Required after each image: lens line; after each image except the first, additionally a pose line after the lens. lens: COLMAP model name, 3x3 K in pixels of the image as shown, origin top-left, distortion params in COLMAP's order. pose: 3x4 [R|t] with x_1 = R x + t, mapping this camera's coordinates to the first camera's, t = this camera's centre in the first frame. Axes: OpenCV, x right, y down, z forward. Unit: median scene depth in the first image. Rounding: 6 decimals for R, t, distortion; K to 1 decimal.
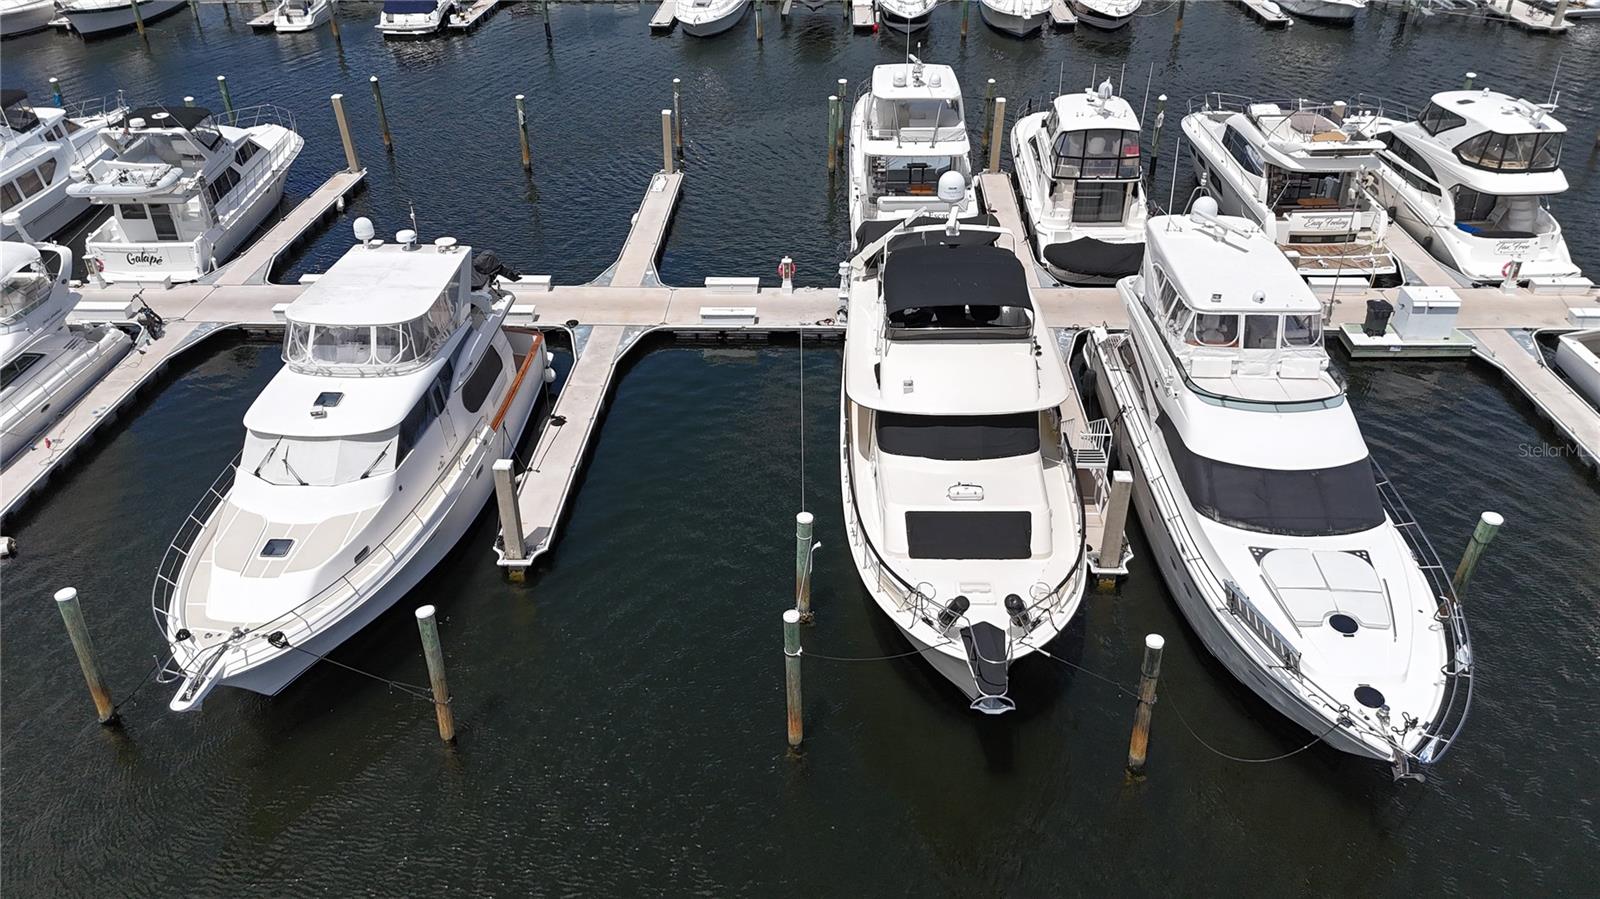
lens RADIAL K [[1188.7, 0, 794.6], [0, 1188.7, 456.0], [0, 0, 1]] dist [0.058088, -0.052699]
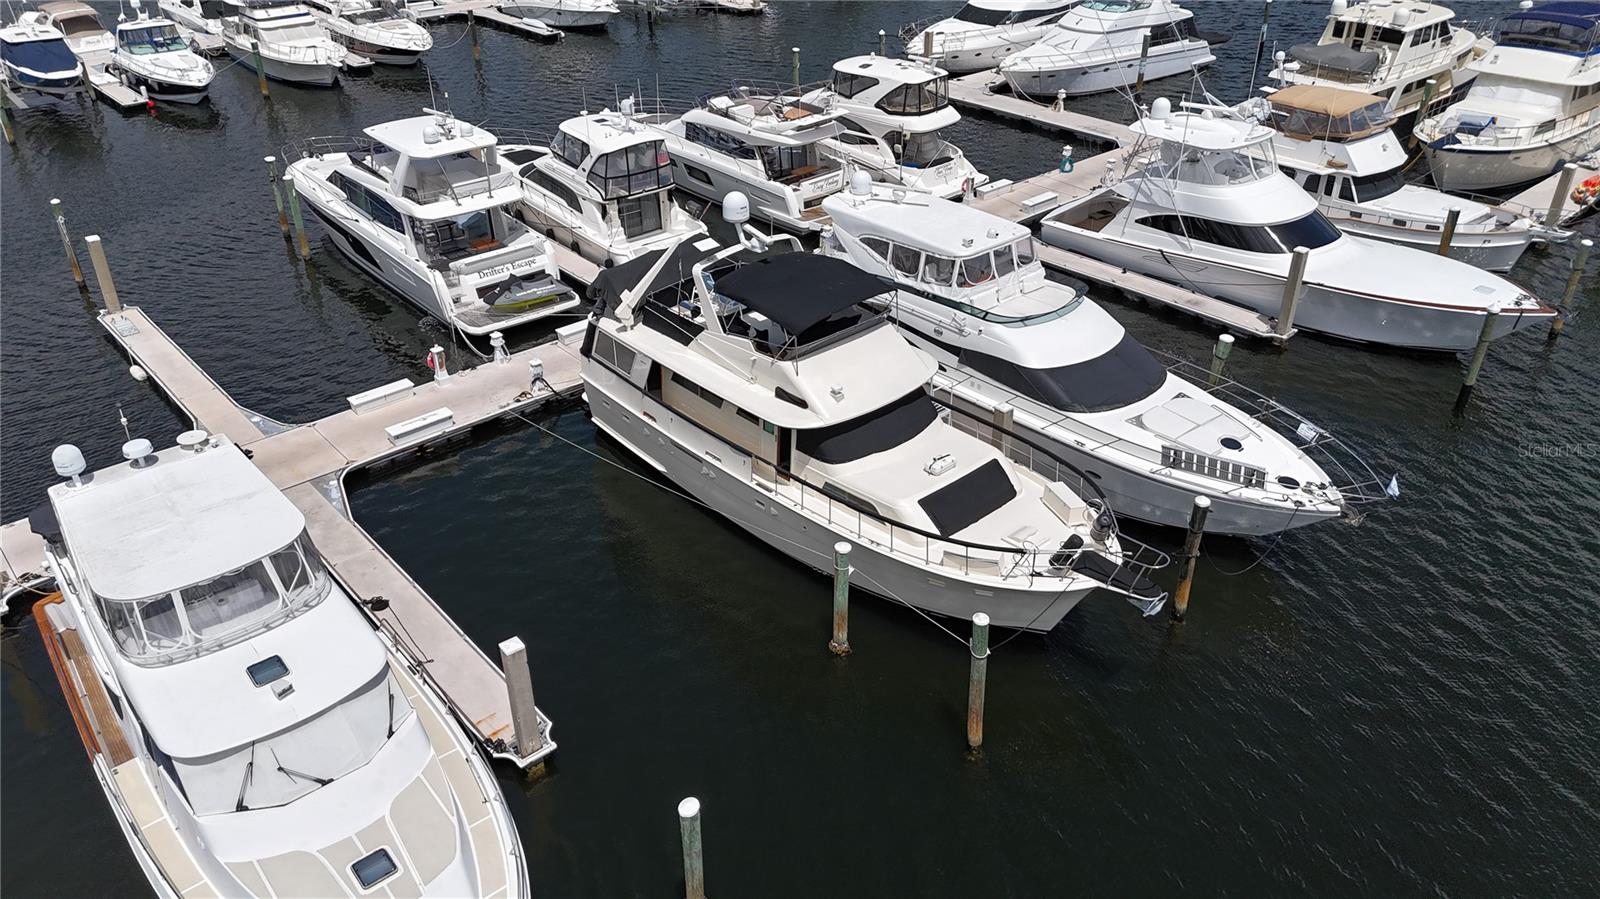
lens RADIAL K [[1188.7, 0, 794.6], [0, 1188.7, 456.0], [0, 0, 1]] dist [0.058088, -0.052699]
pose [[0.724651, -0.350892, 0.593090, -0.363131], [0.364321, 0.925617, 0.102491, -0.084037], [-0.584937, 0.141805, 0.798586, 0.144564]]
